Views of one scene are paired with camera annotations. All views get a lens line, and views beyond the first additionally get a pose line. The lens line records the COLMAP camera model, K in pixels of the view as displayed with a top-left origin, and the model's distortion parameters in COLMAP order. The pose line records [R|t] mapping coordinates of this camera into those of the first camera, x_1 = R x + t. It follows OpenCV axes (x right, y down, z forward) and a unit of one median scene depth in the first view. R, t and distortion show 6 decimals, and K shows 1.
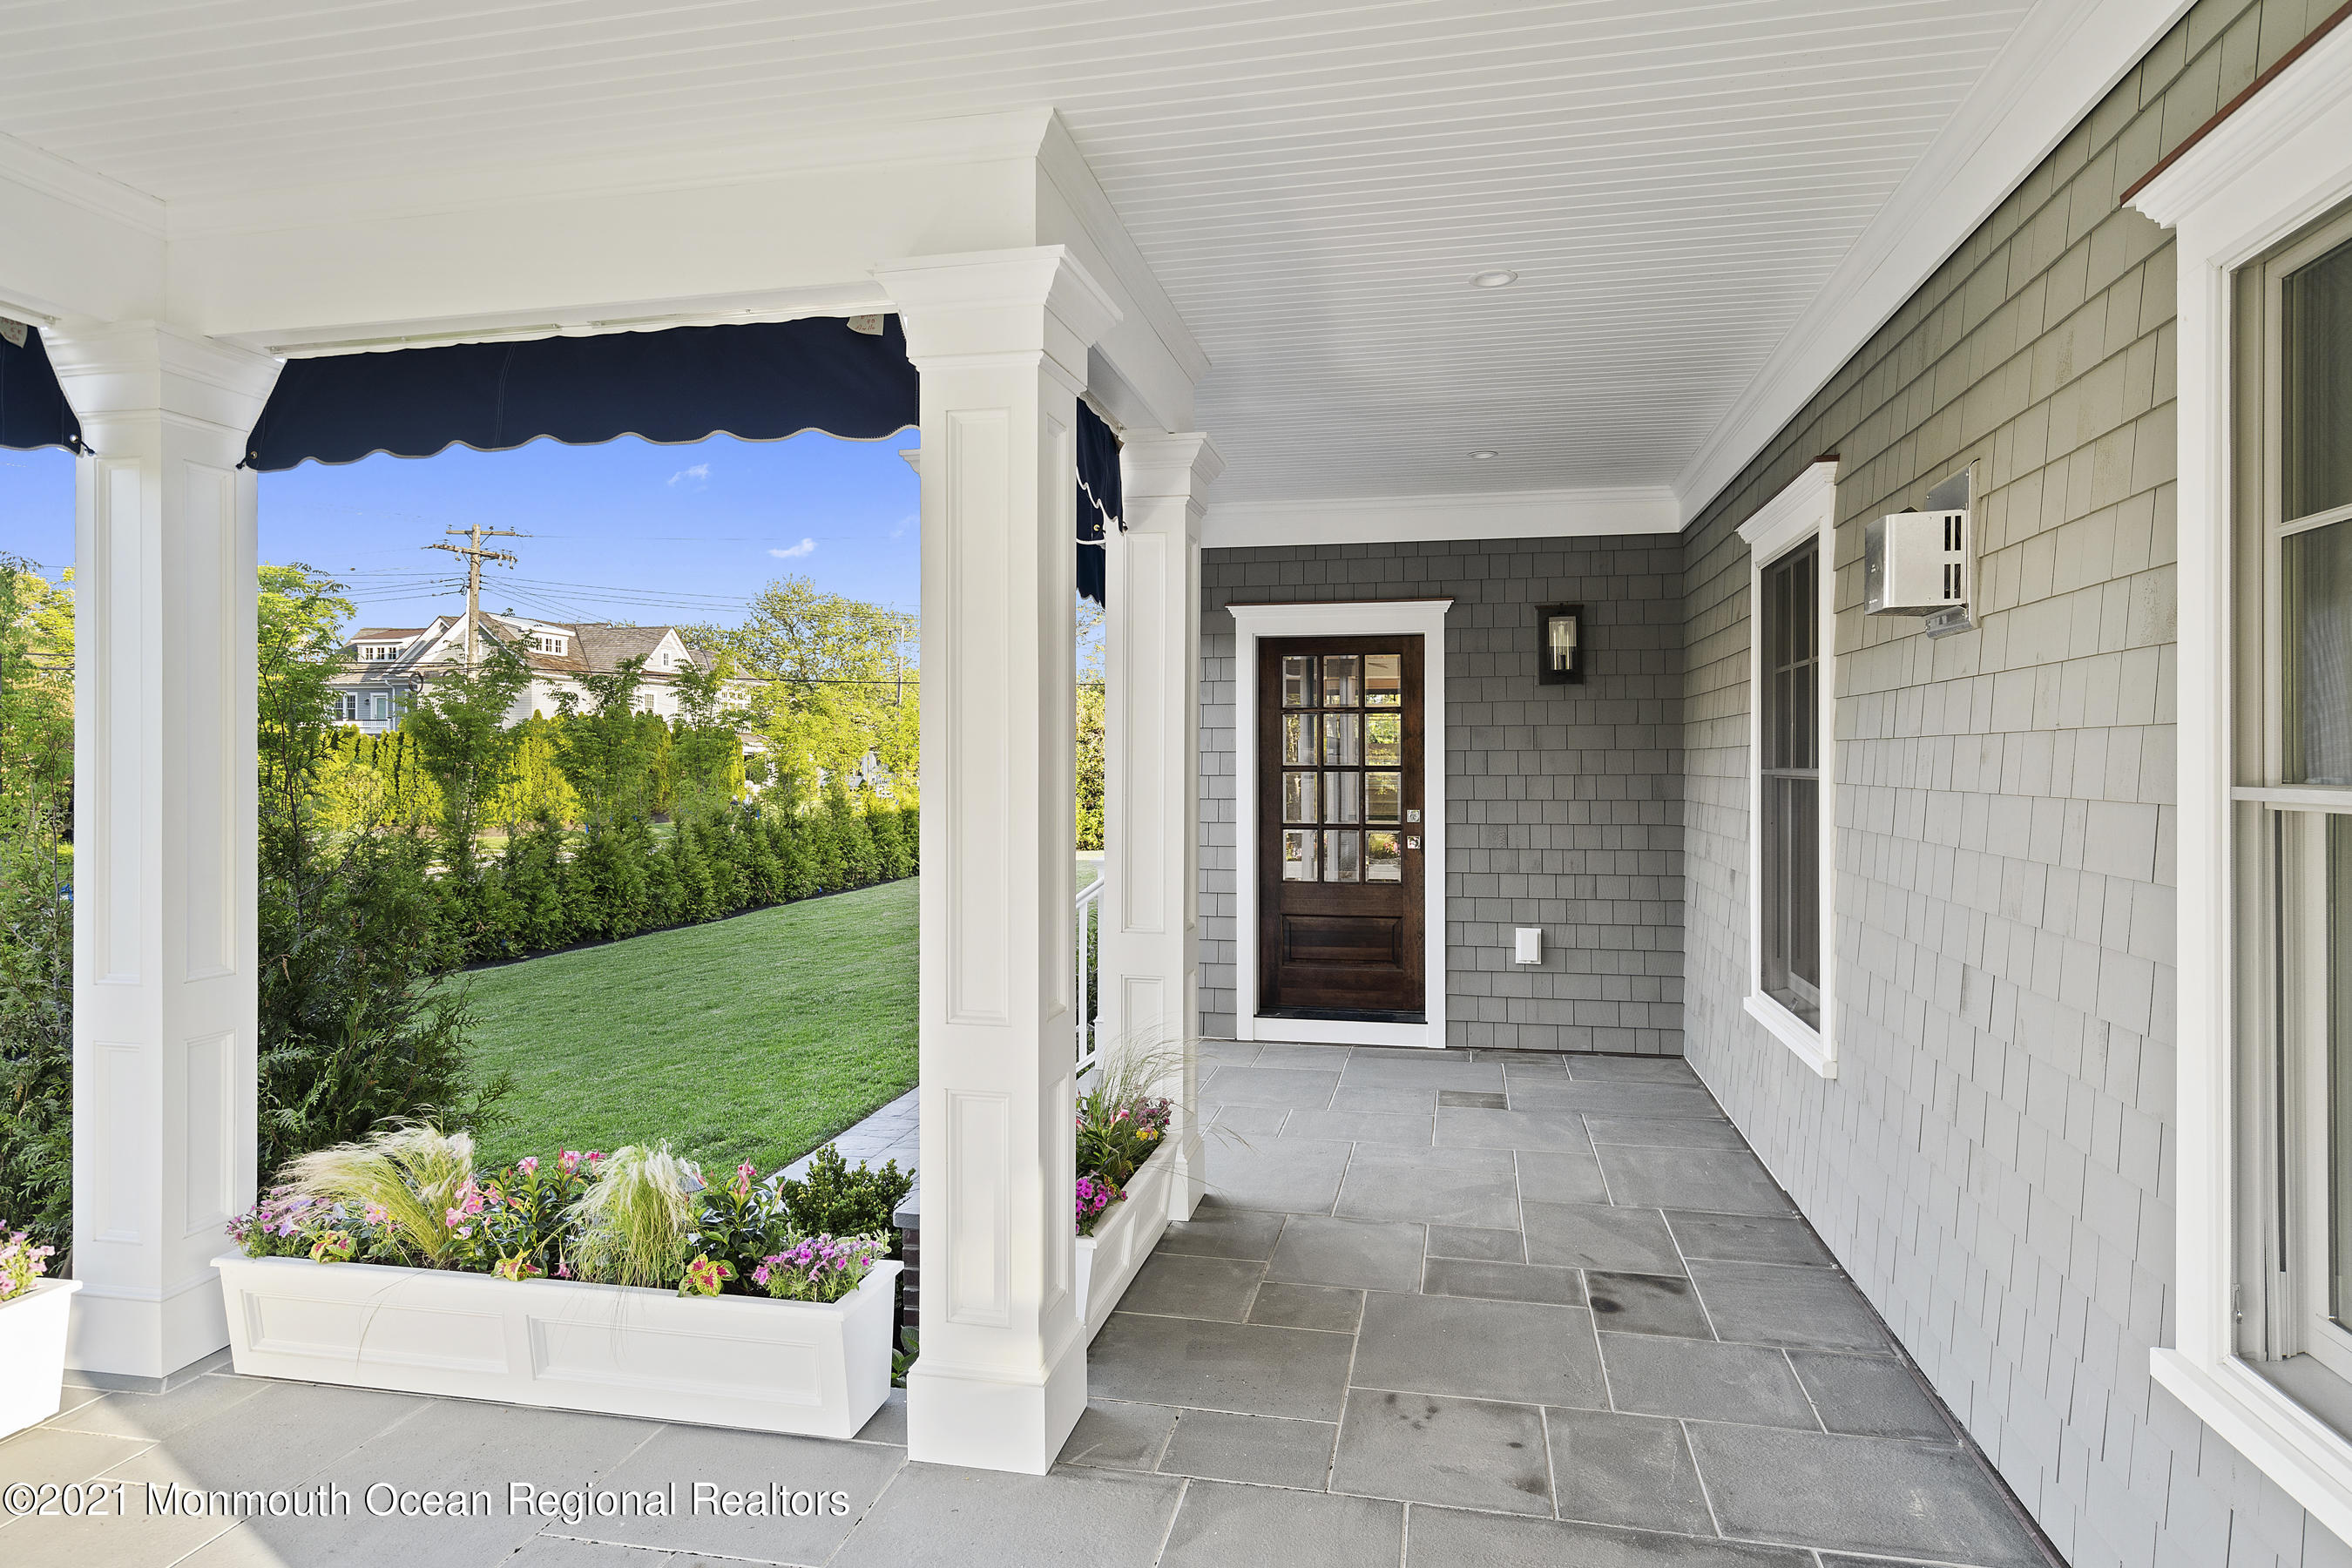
lens RADIAL K [[1318.3, 0, 1169.0], [0, 1318.3, 766.9], [0, 0, 1]] dist [-0.003736, 0.000458]
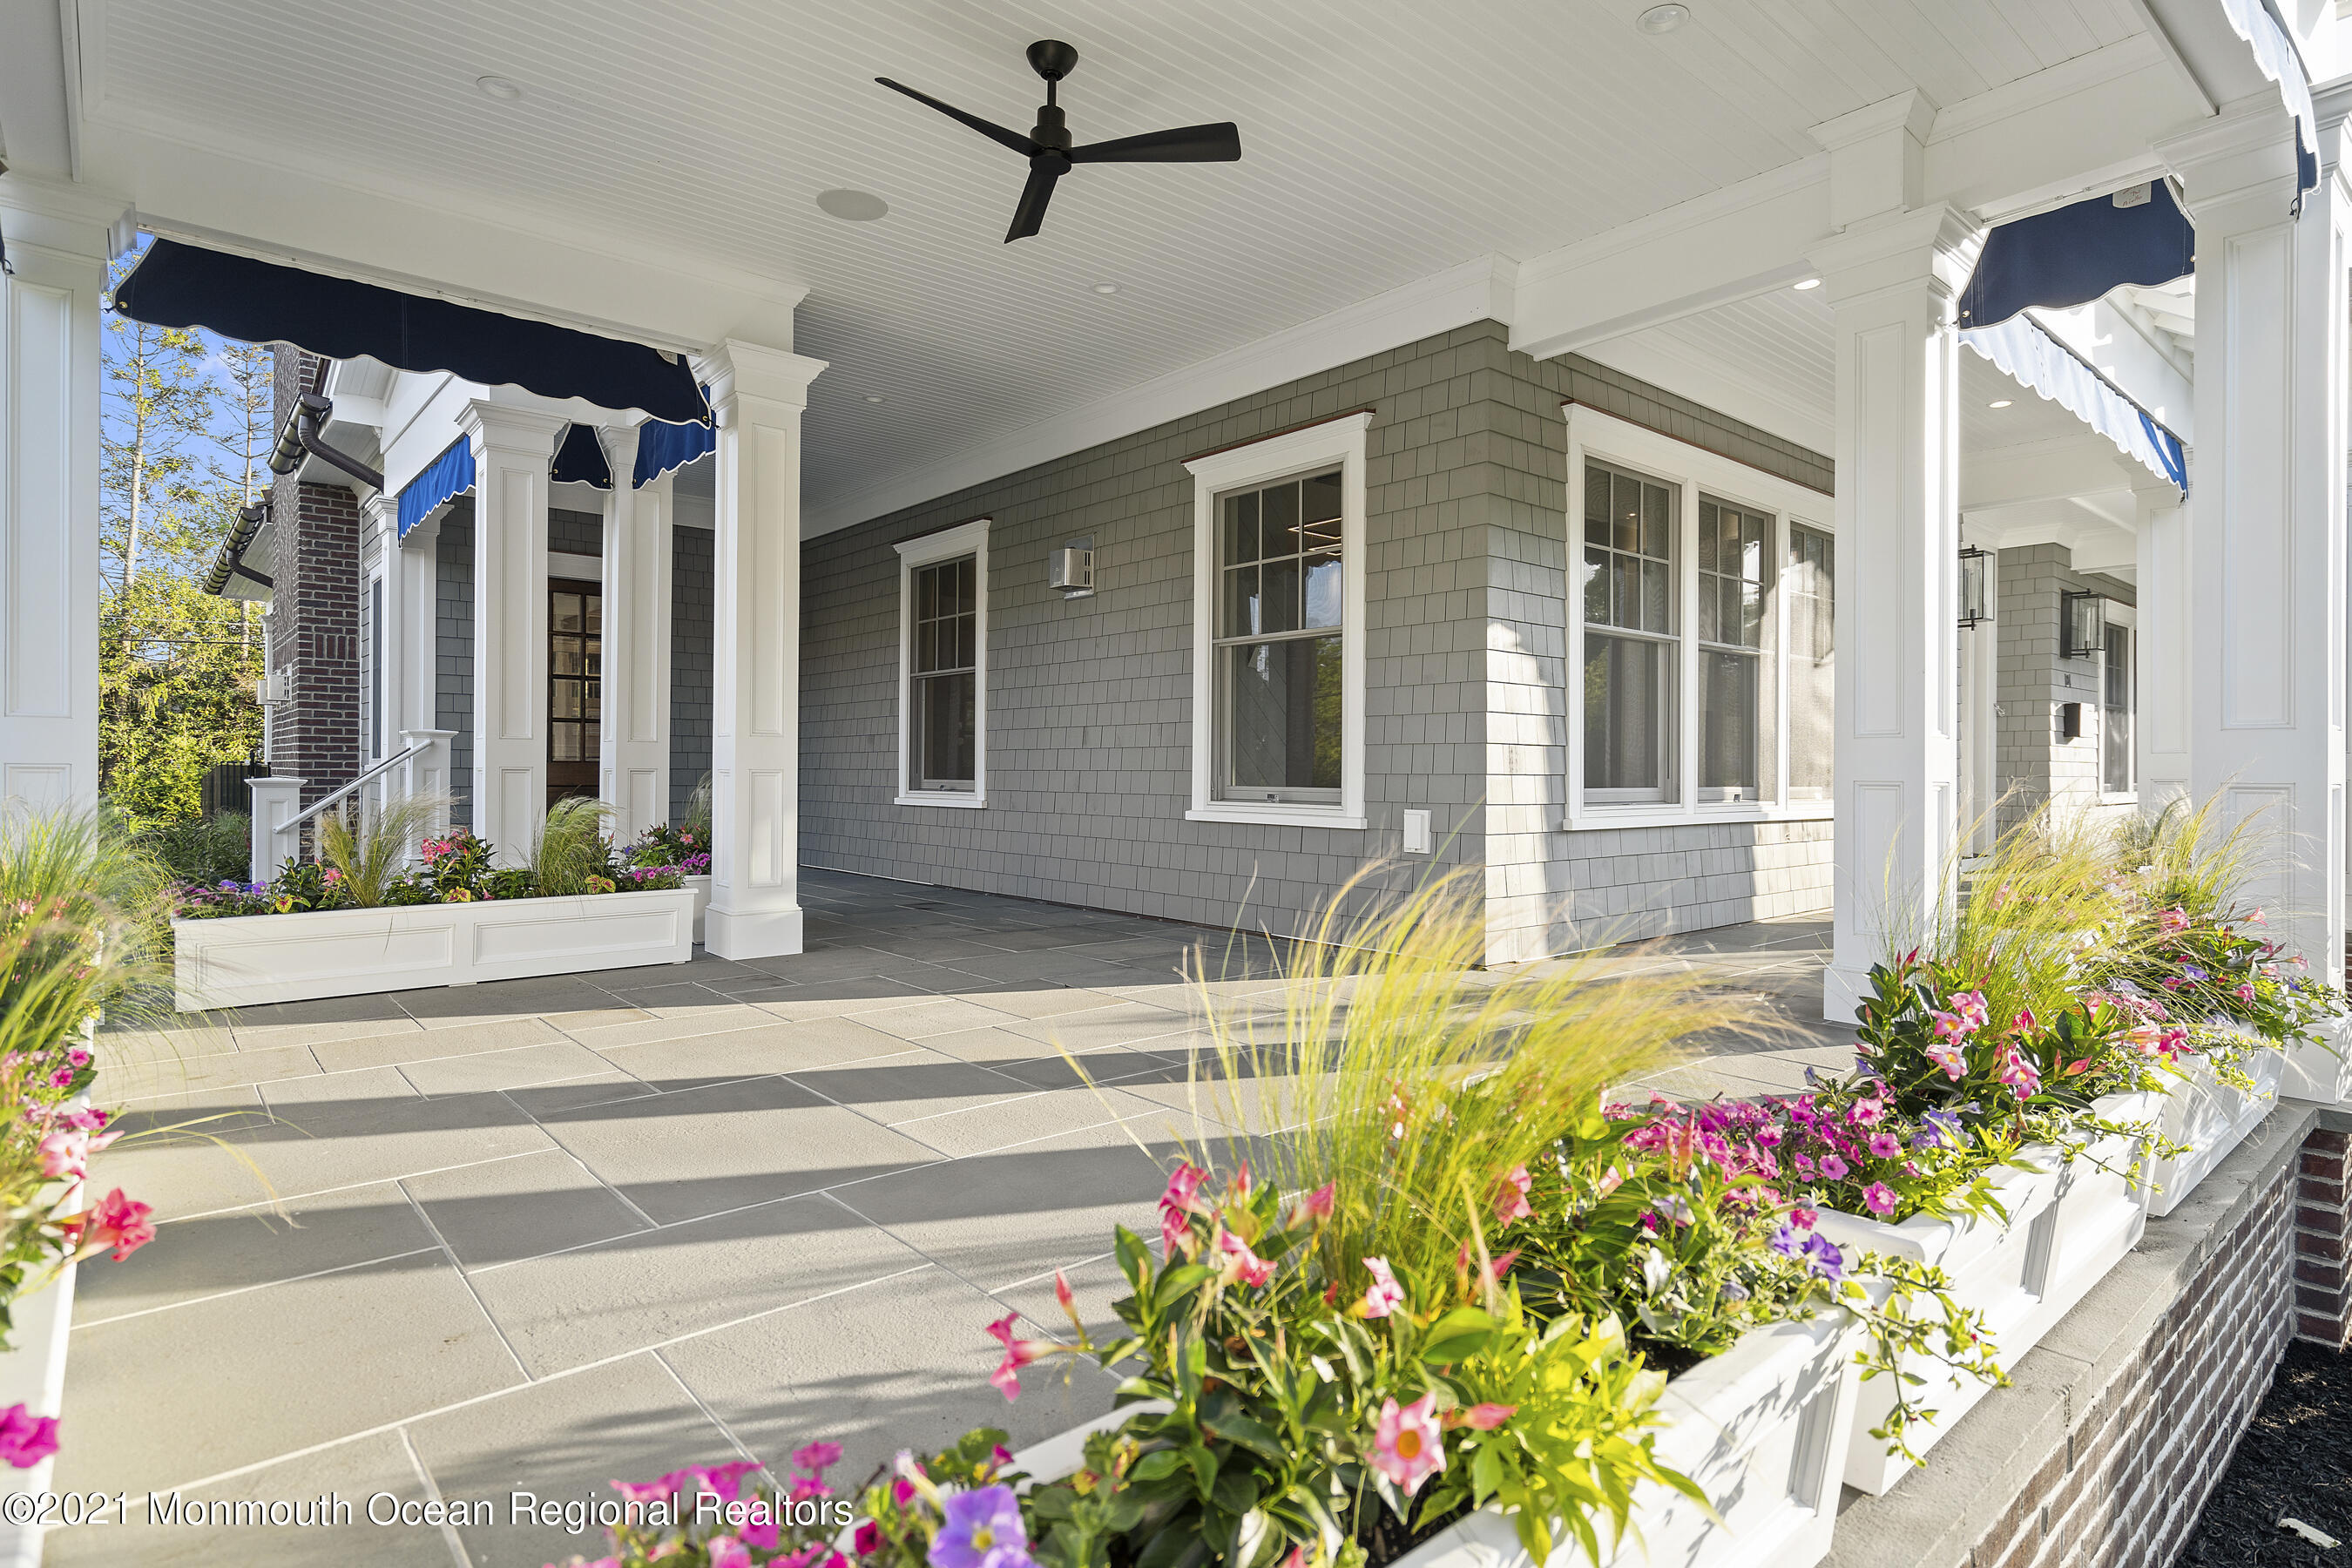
lens RADIAL K [[1233.8, 0, 1148.6], [0, 1233.8, 748.3], [0, 0, 1]] dist [-0.000971, -0.000798]
pose [[0.611609, 0.020553, 0.790893, -0.539375], [-0.003787, 0.999727, -0.023052, 0.108550], [-0.791151, 0.011104, 0.611520, -0.250110]]
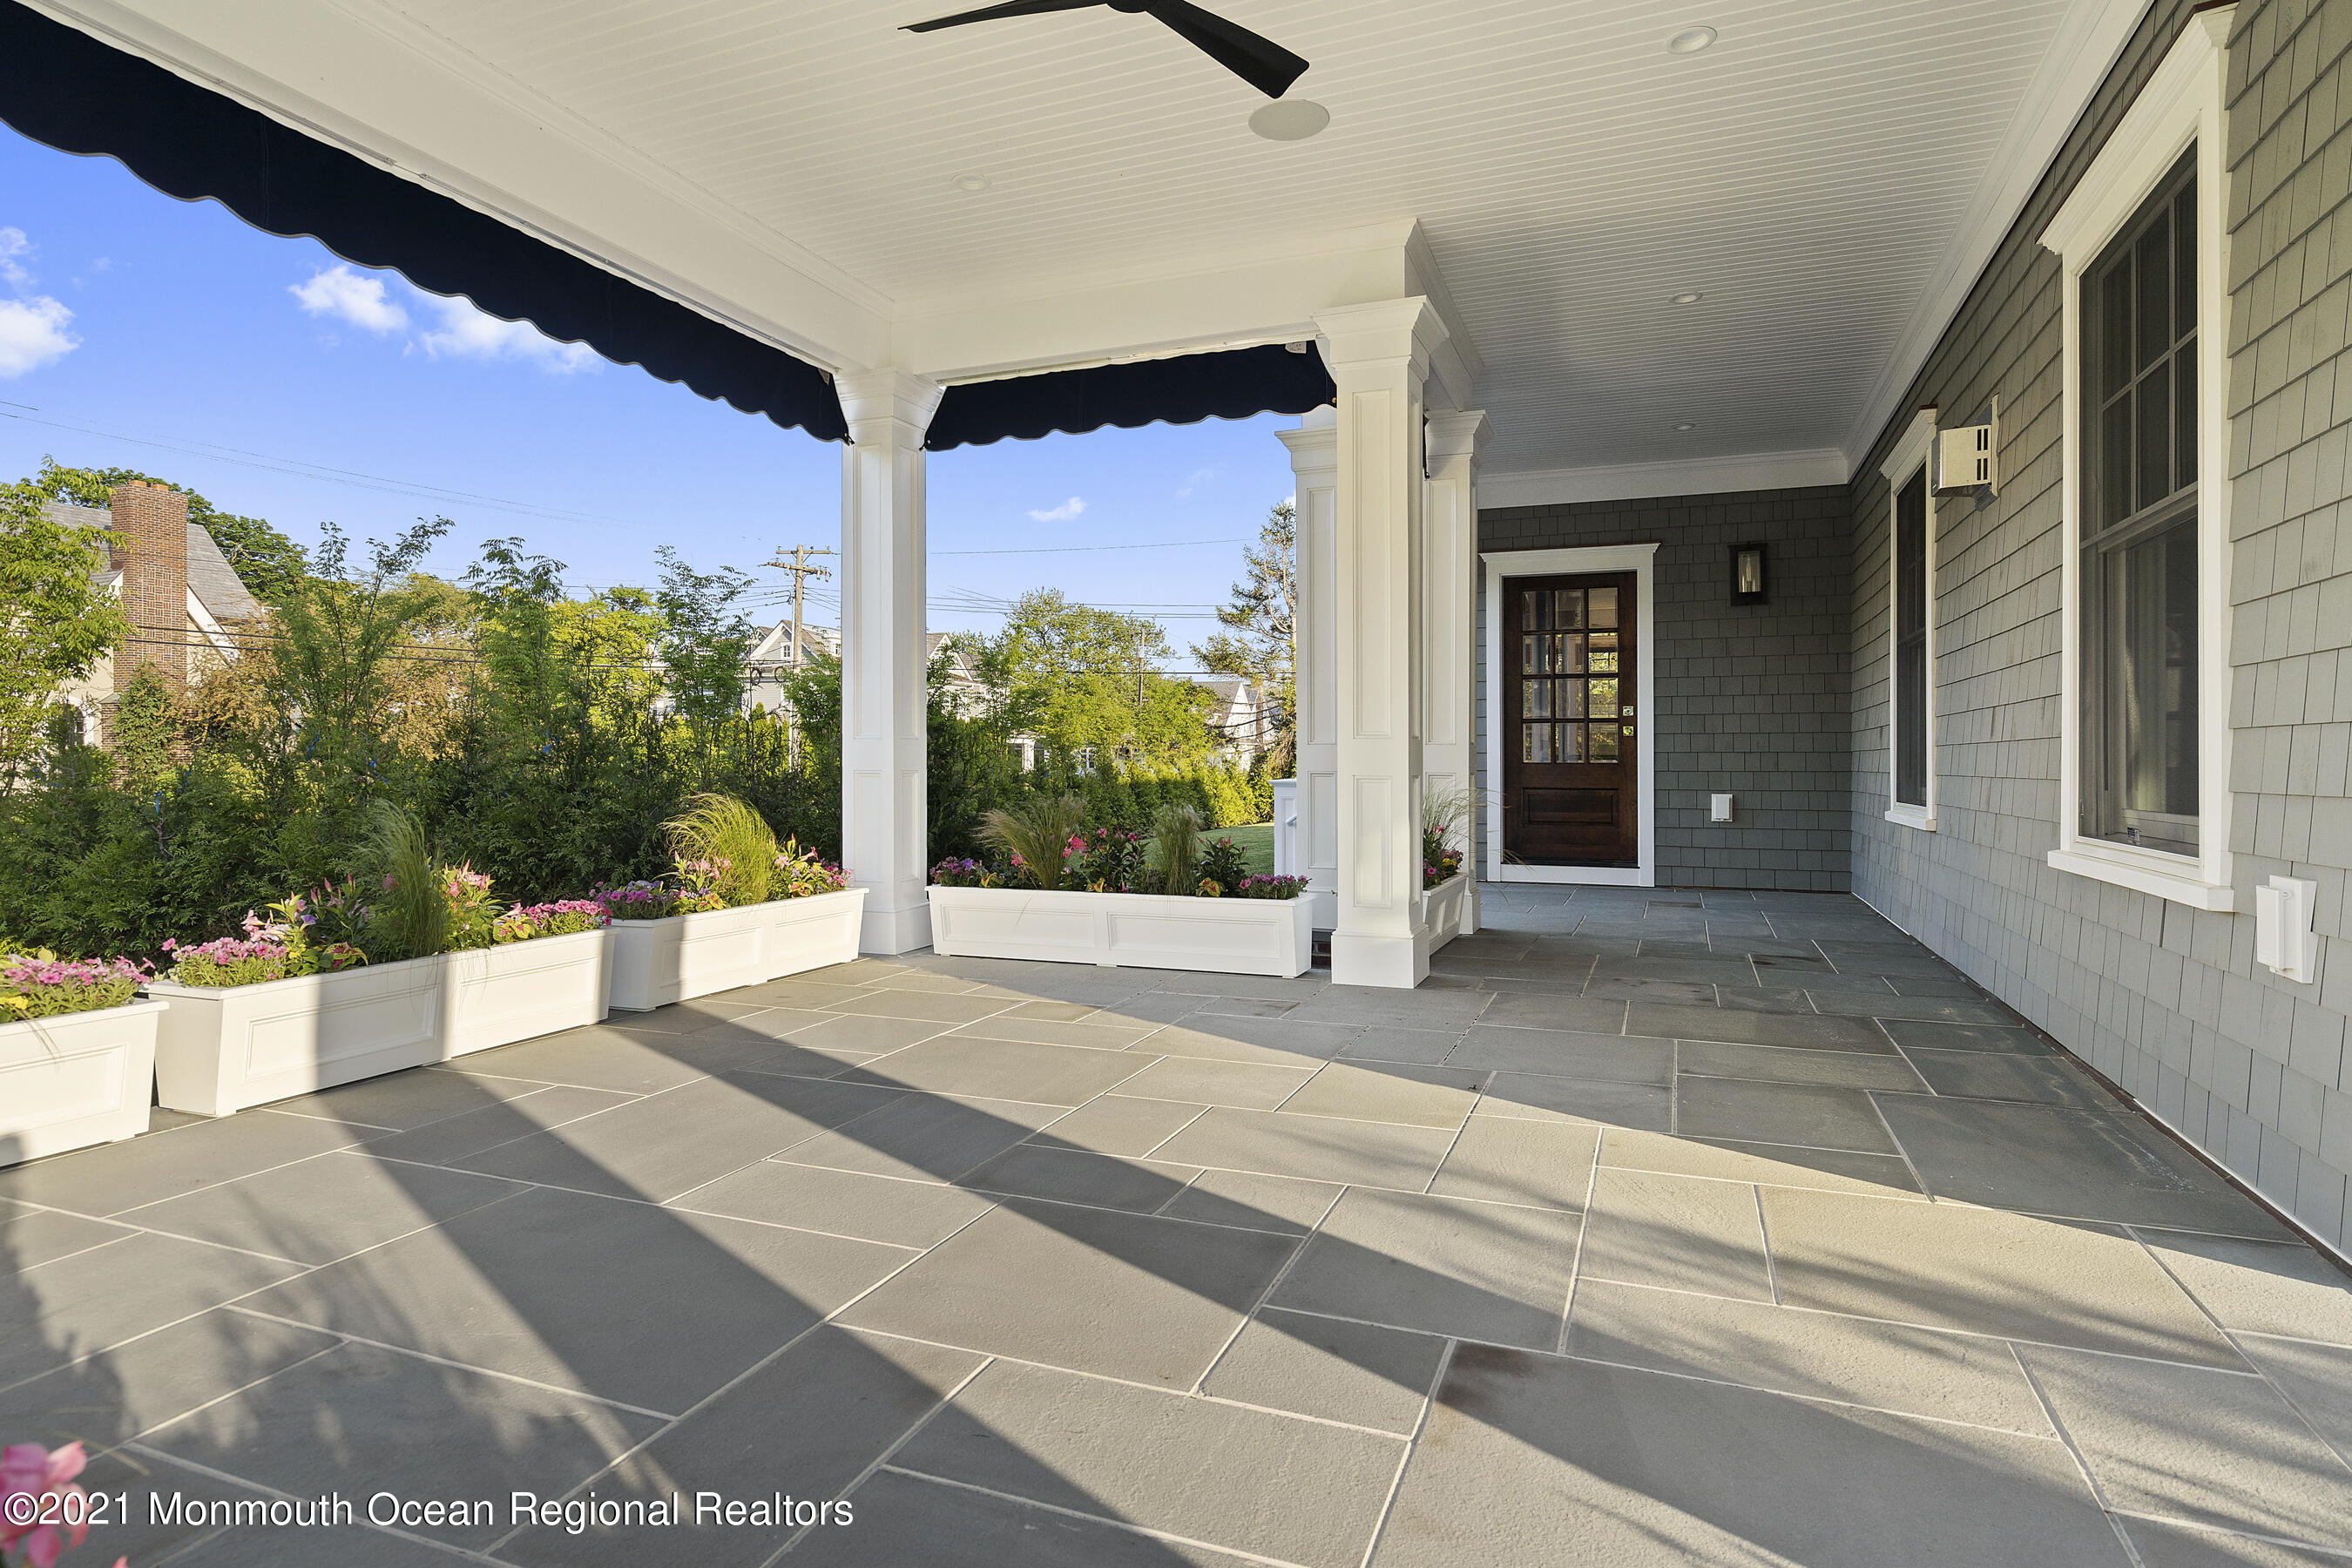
lens RADIAL K [[1233.8, 0, 1159.5], [0, 1233.8, 745.4], [0, 0, 1]] dist [-0.000971, -0.000798]
pose [[0.984467, 0.003385, -0.175535, -0.058191], [-0.006461, 0.999835, -0.016957, 0.100807], [0.175448, 0.017828, 0.984327, -0.289805]]
